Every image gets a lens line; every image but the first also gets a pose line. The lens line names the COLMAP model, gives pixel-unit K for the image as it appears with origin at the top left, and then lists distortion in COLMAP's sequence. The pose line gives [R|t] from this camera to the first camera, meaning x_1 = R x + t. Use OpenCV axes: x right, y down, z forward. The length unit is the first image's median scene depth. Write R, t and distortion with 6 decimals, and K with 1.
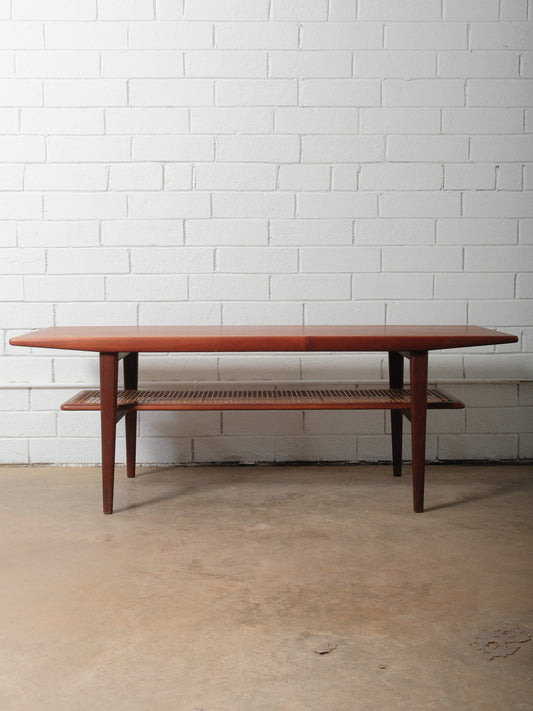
lens RADIAL K [[871.3, 0, 279.8], [0, 871.3, 356.9], [0, 0, 1]] dist [-0.003952, 0.000000]
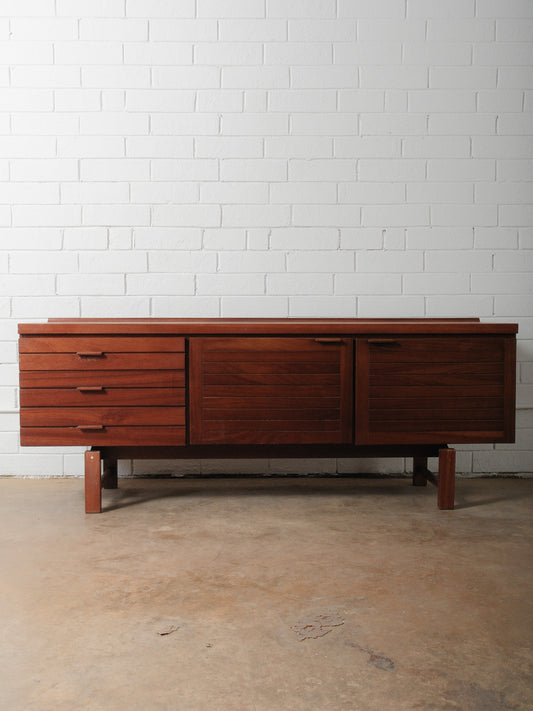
lens RADIAL K [[725.0, 0, 302.3], [0, 725.0, 362.0], [0, 0, 1]] dist [-0.003050, 0.000000]
pose [[0.999995, 0.001358, -0.002922, 0.141390], [-0.001467, 0.999295, -0.037524, 0.002572], [0.002869, 0.037528, 0.999291, -0.002746]]
